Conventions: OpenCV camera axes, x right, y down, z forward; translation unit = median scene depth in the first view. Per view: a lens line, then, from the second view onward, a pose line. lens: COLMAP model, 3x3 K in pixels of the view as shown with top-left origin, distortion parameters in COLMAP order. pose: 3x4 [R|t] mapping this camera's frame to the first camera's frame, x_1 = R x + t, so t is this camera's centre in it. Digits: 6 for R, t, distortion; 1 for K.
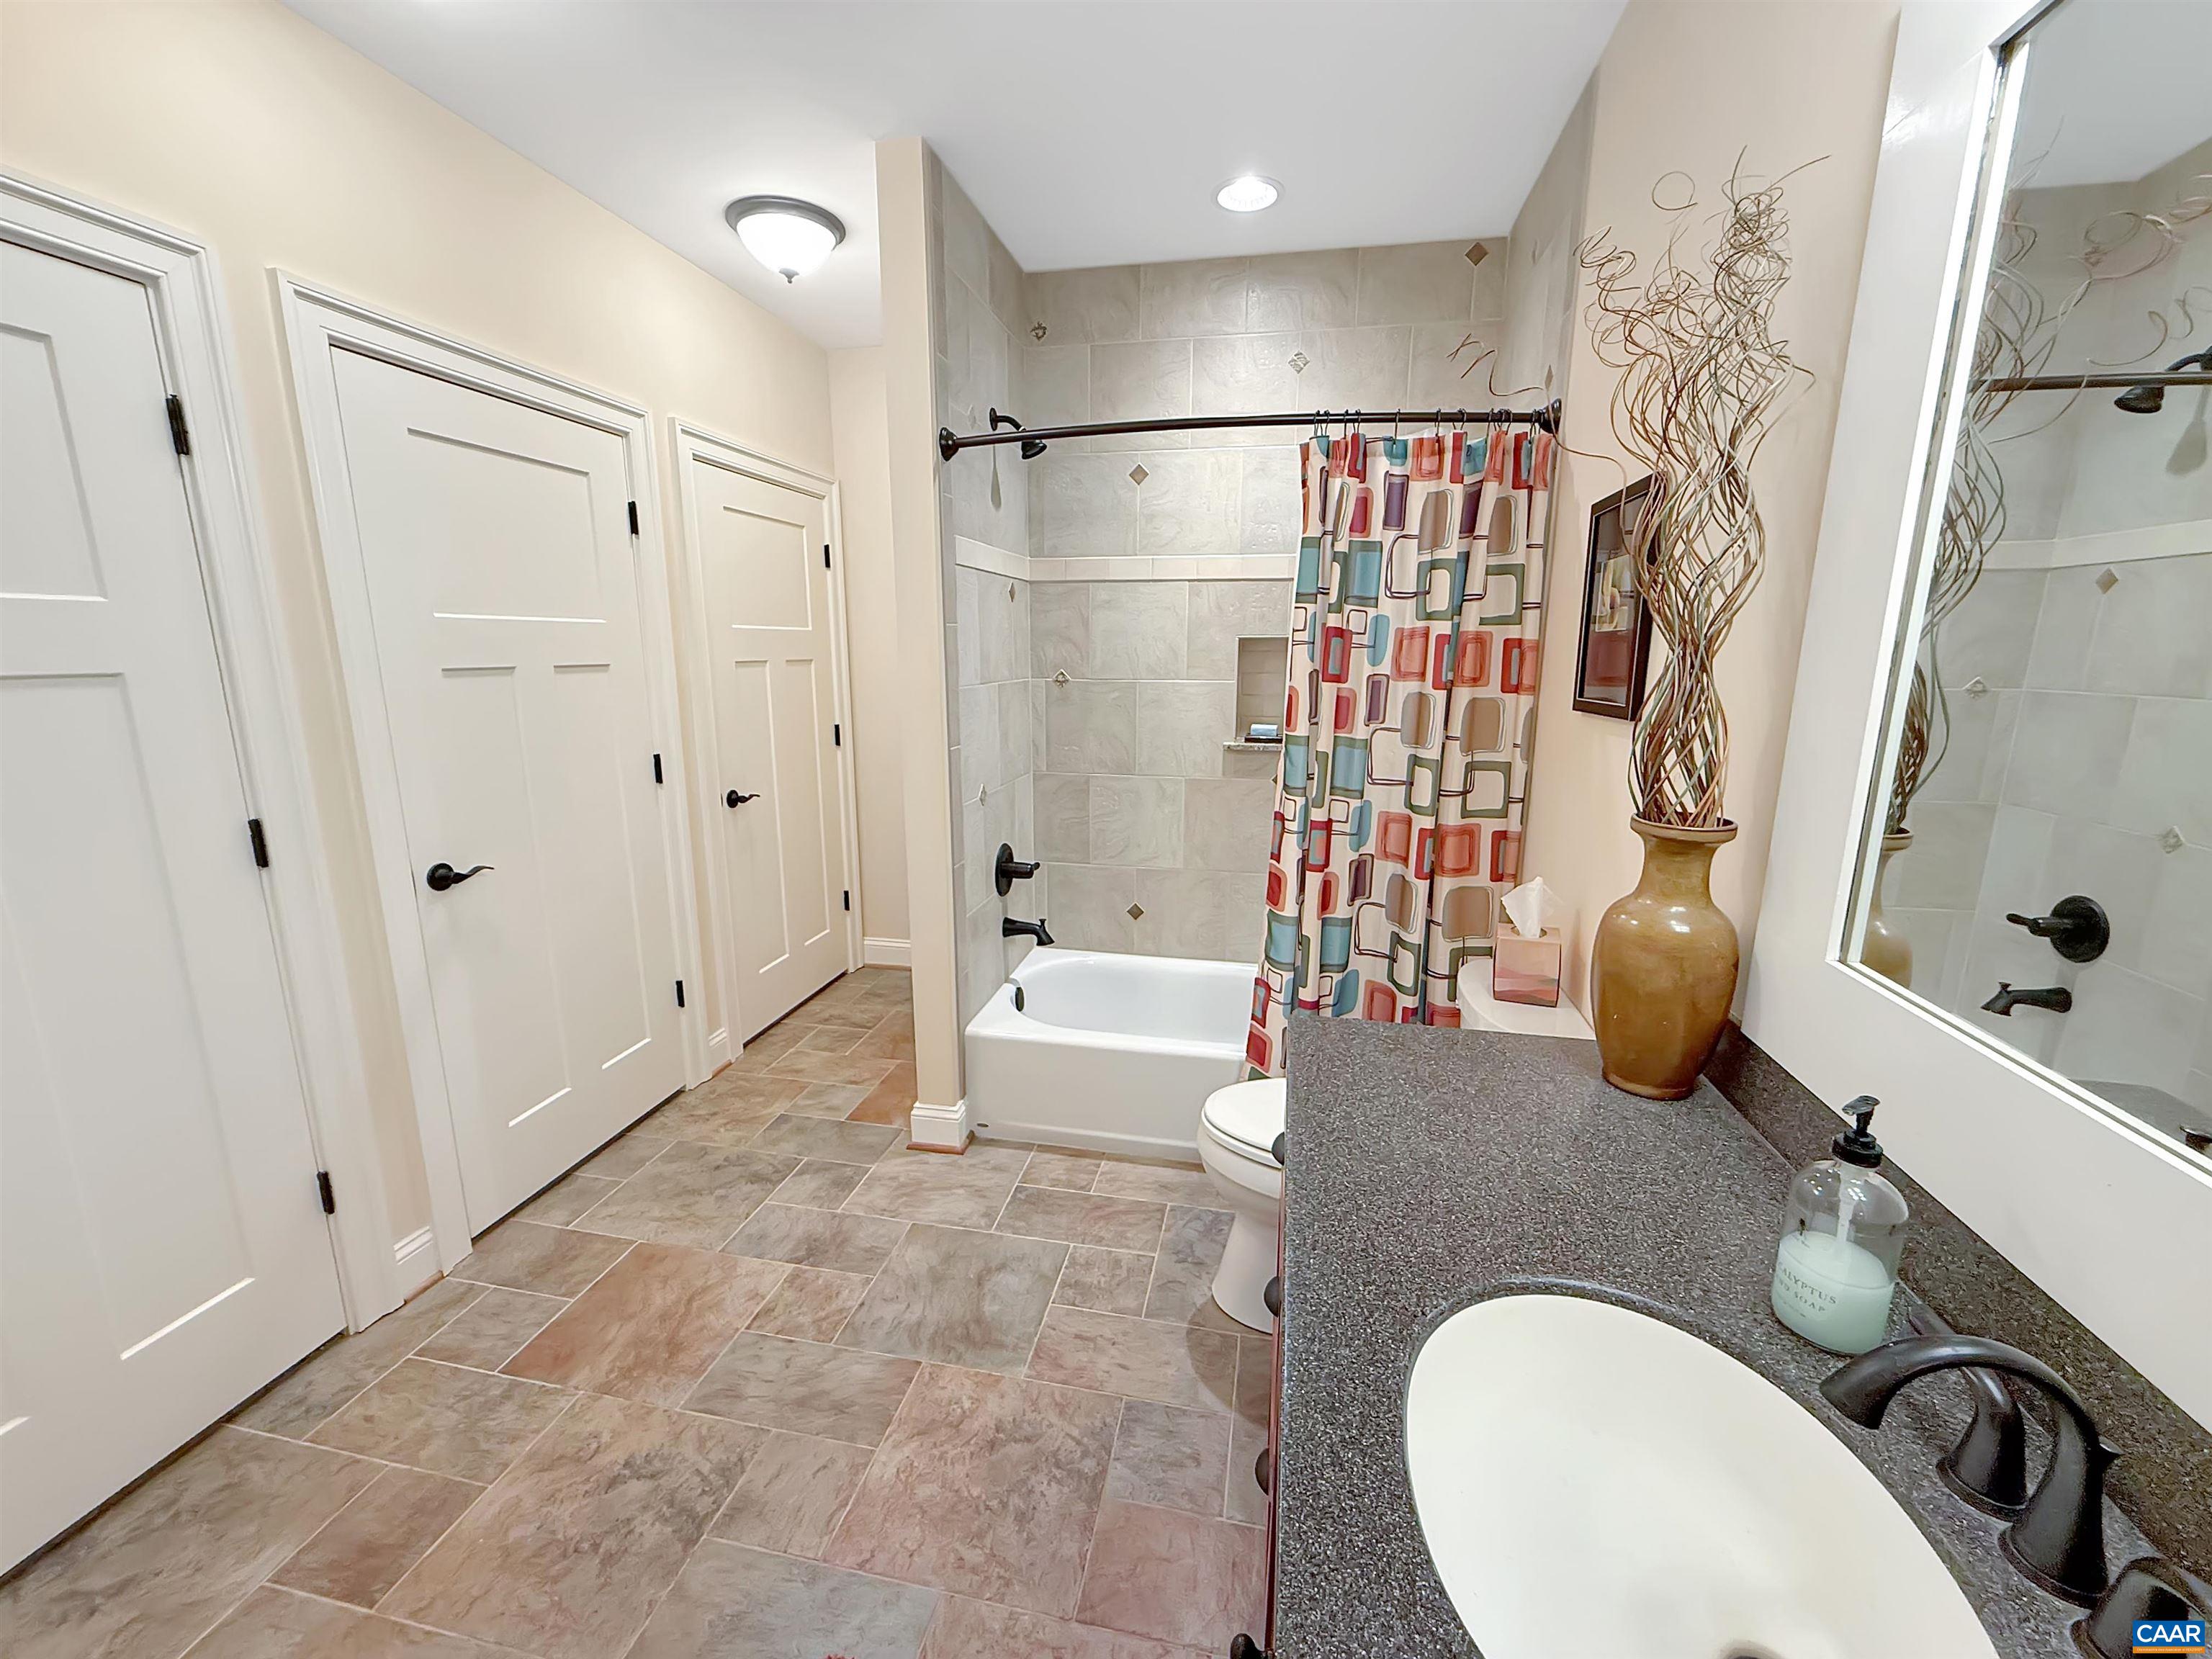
lens RADIAL K [[886.8, 0, 1099.0], [0, 886.8, 826.2], [0, 0, 1]] dist [0.000391, 0.000188]
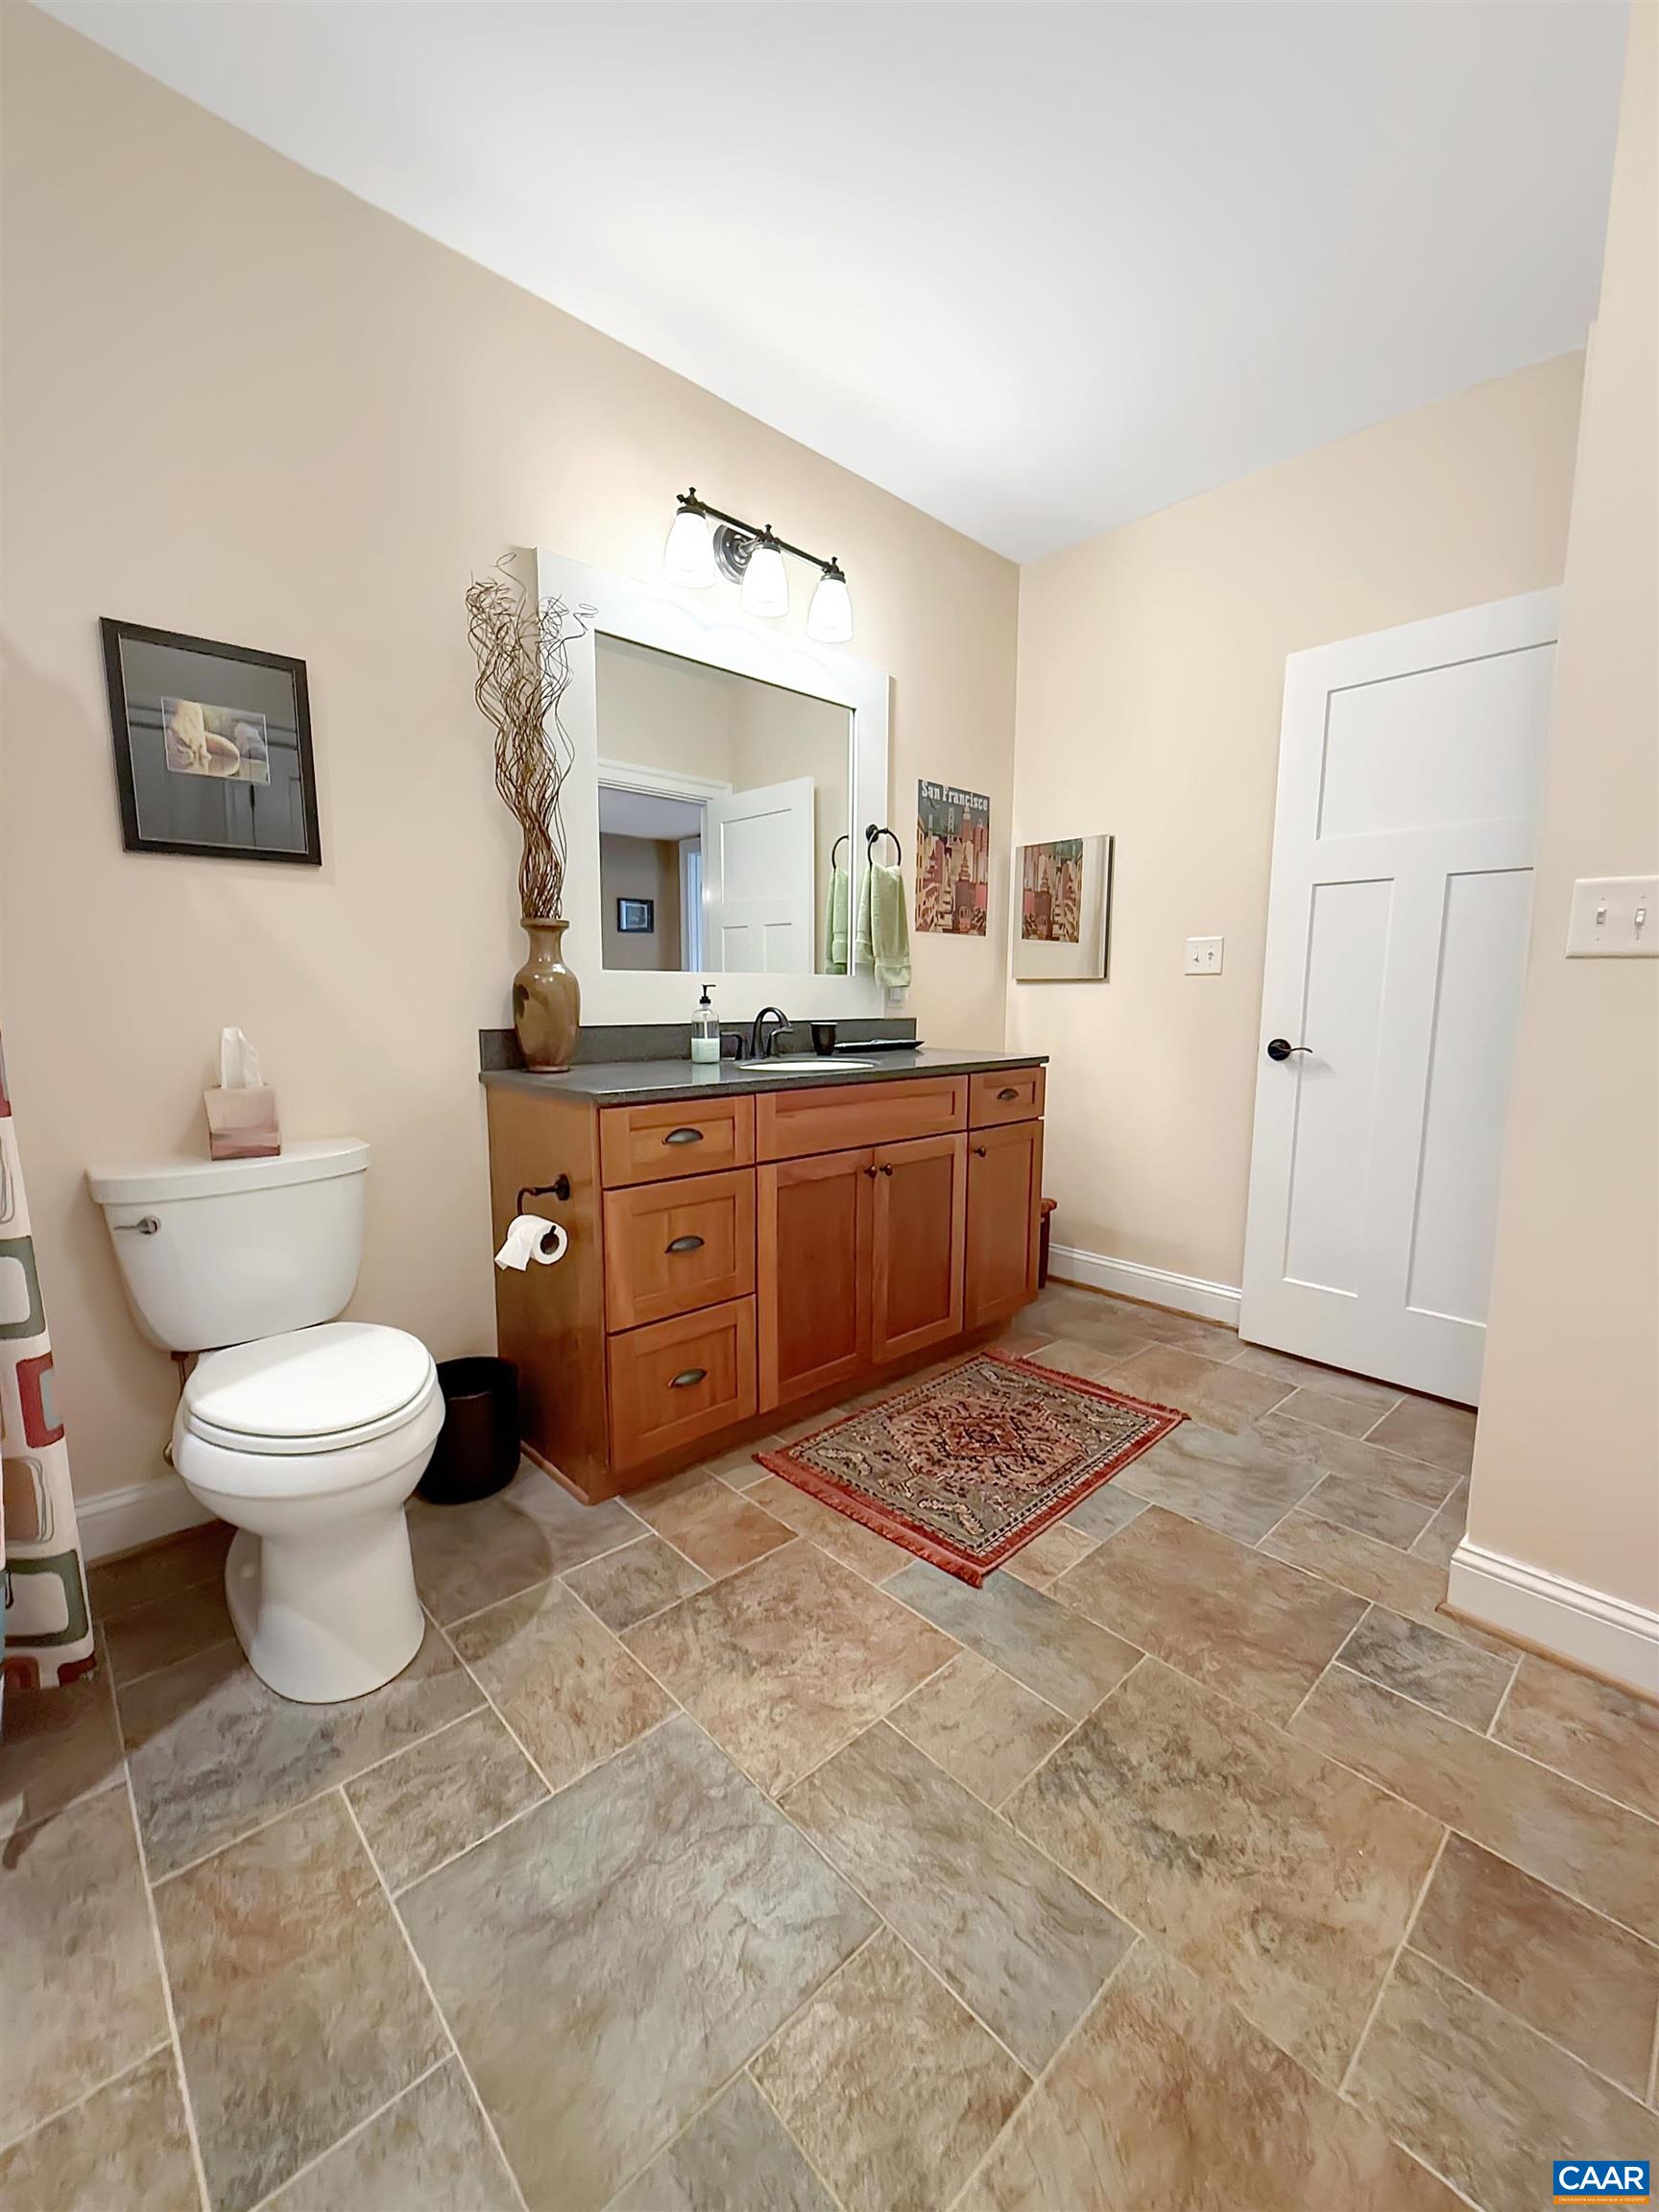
lens RADIAL K [[886.8, 0, 832.9], [0, 886.8, 1112.6], [0, 0, 1]] dist [0.000391, 0.000188]
pose [[-0.821994, -0.084422, 0.563204, -0.617066], [0.106333, 0.948808, 0.297415, -0.074823], [-0.559481, 0.304361, -0.770938, 1.463847]]
